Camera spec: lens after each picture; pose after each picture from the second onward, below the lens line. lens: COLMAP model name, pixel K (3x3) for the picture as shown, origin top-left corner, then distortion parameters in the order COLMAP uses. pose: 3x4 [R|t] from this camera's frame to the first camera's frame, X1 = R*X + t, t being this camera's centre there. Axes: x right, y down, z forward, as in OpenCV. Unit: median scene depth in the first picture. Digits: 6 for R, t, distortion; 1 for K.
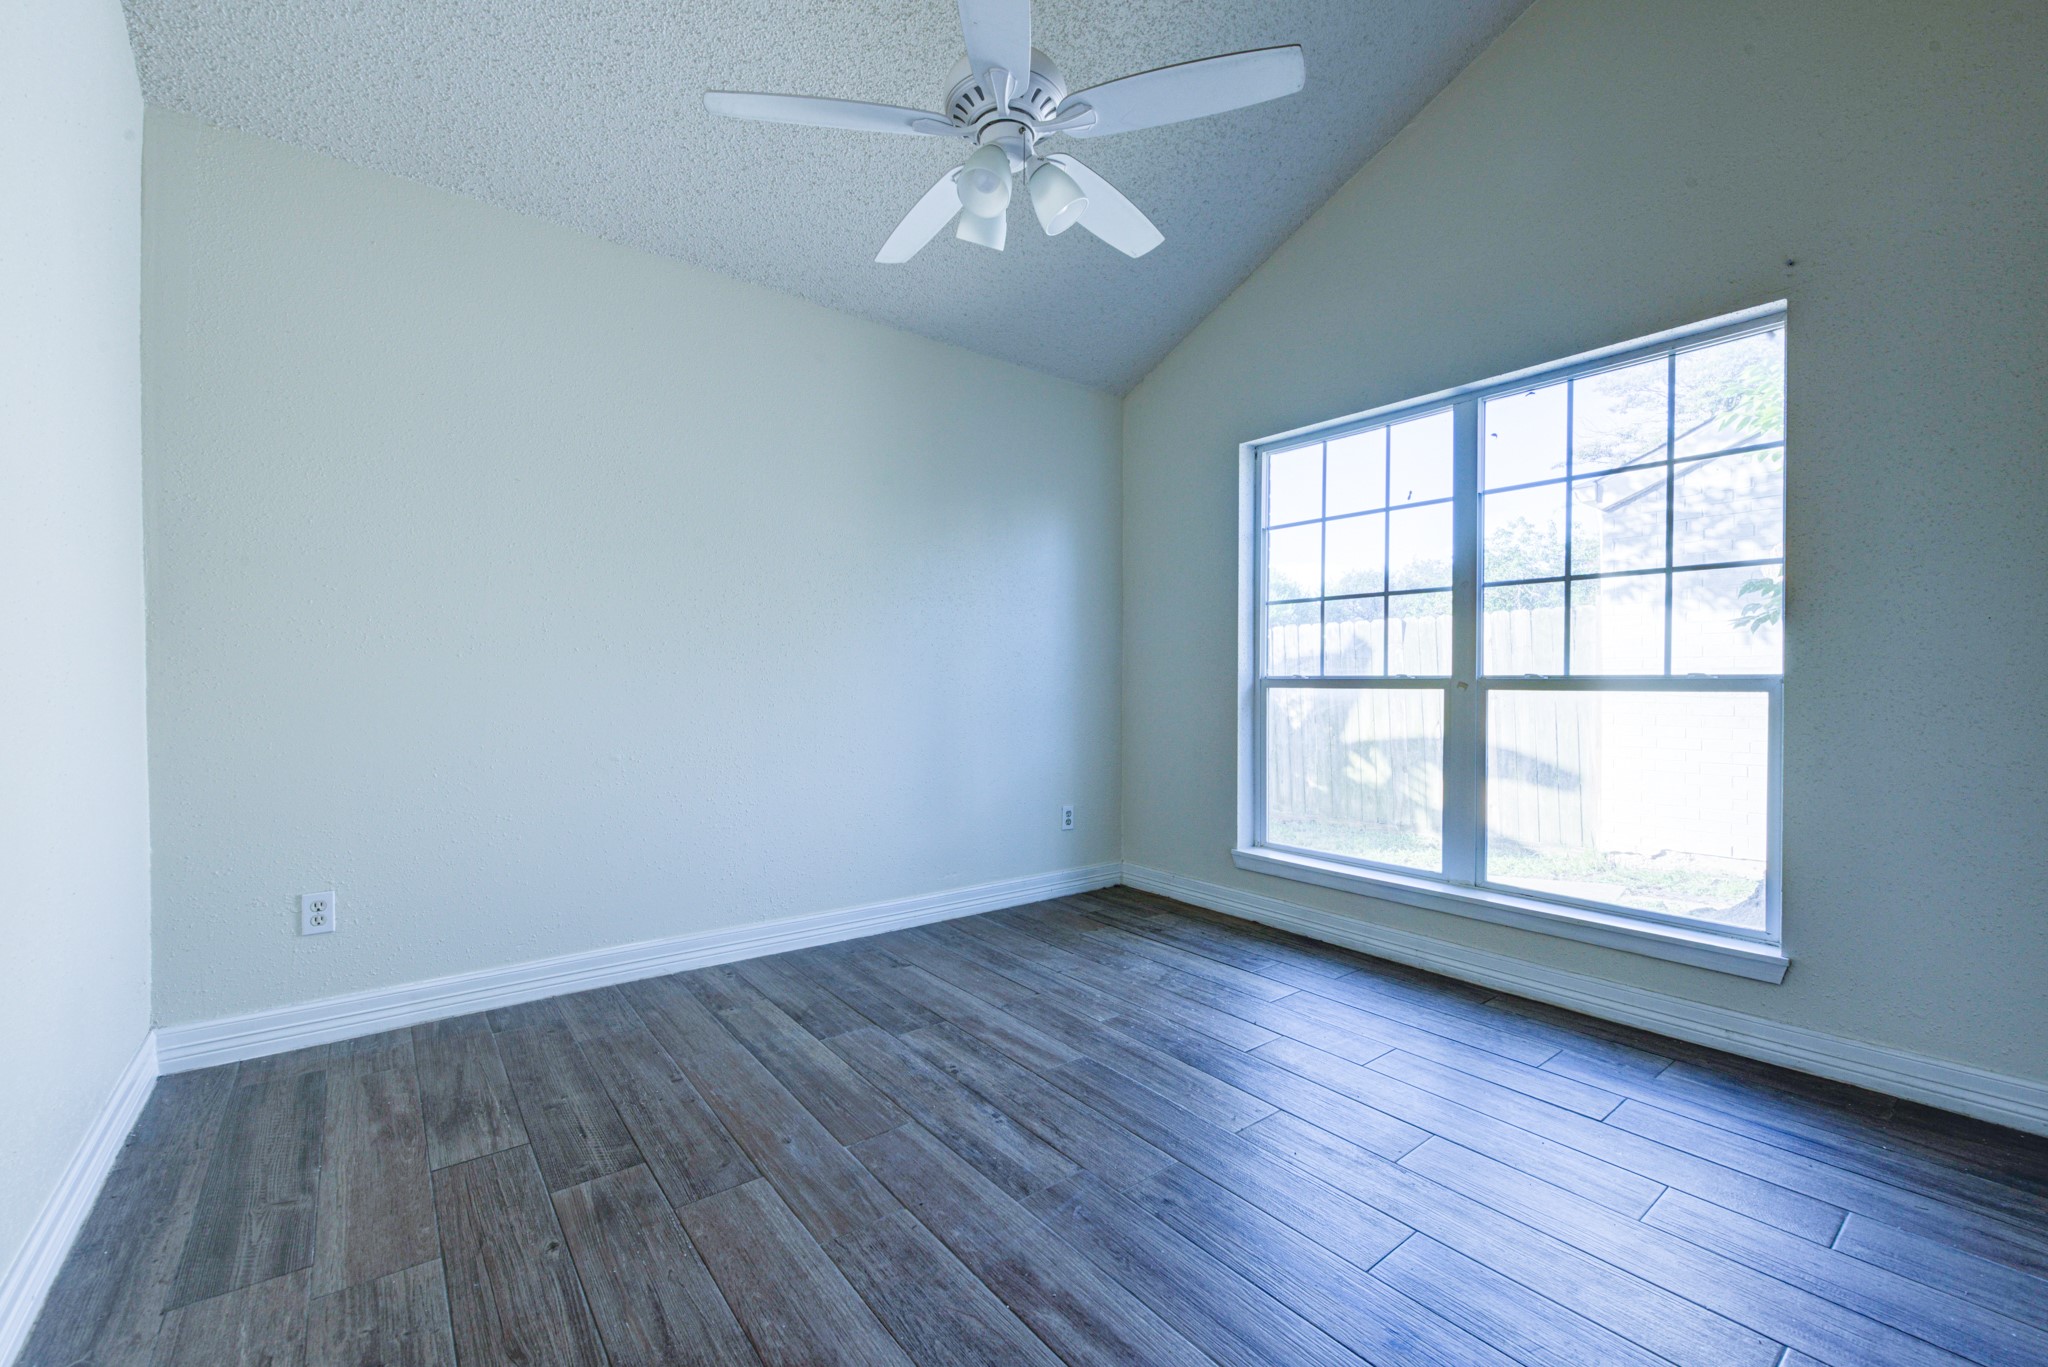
lens RADIAL K [[841.1, 0, 1029.4], [0, 841.1, 690.1], [0, 0, 1]] dist [0.001875, -0.001129]
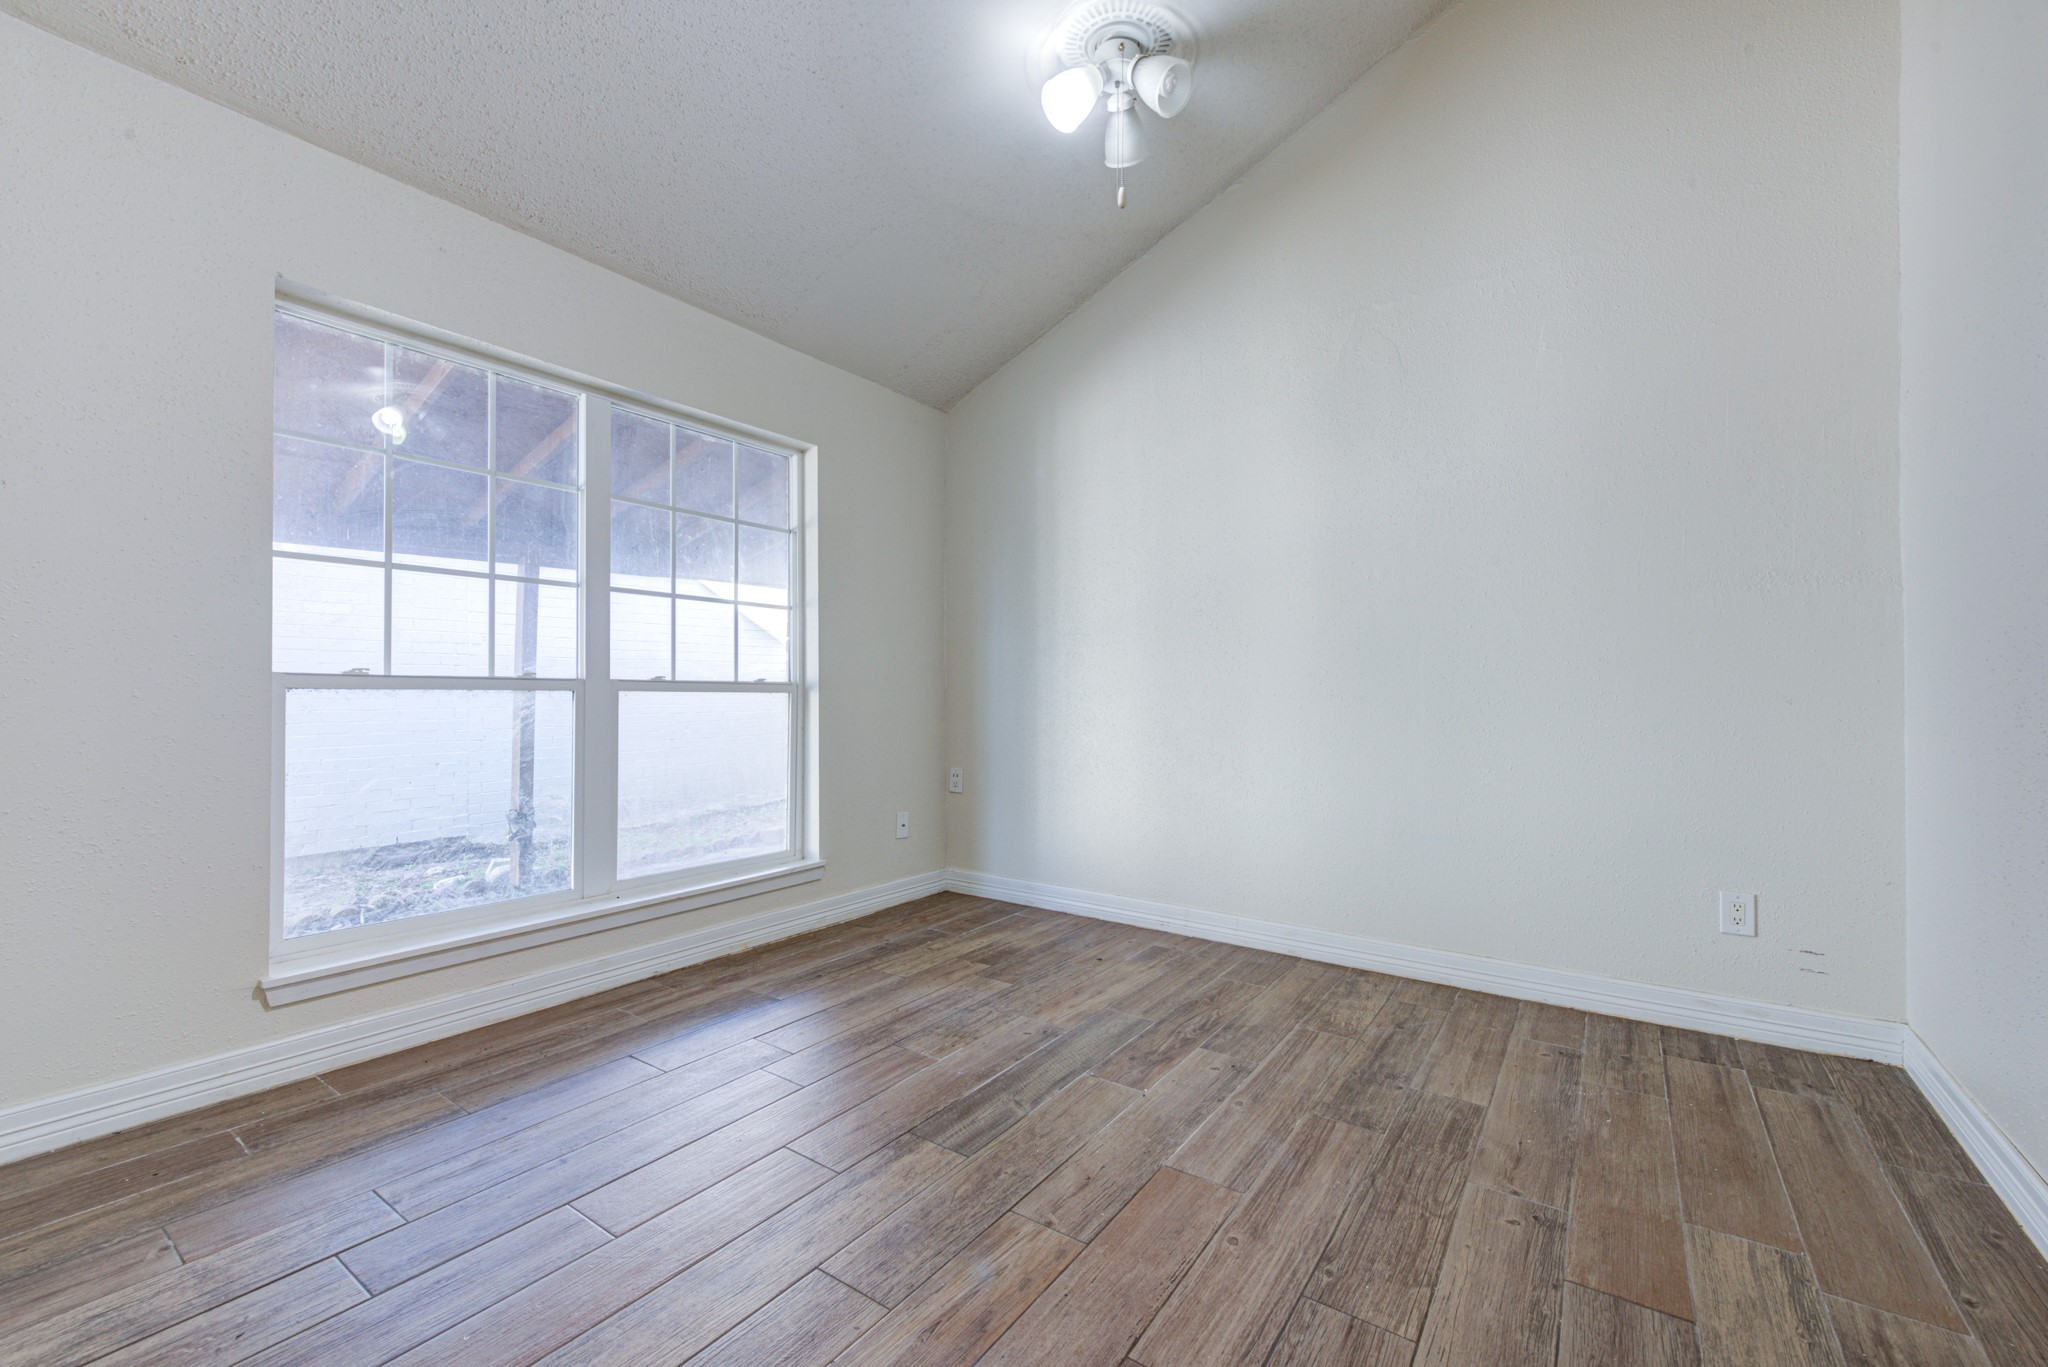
lens RADIAL K [[841.1, 0, 1028.9], [0, 841.1, 686.8], [0, 0, 1]] dist [0.001875, -0.001129]
pose [[-0.304182, 0.001695, 0.952612, -0.560771], [-0.005145, 0.999981, -0.003423, -0.006092], [-0.952600, -0.005942, -0.304168, 0.841080]]
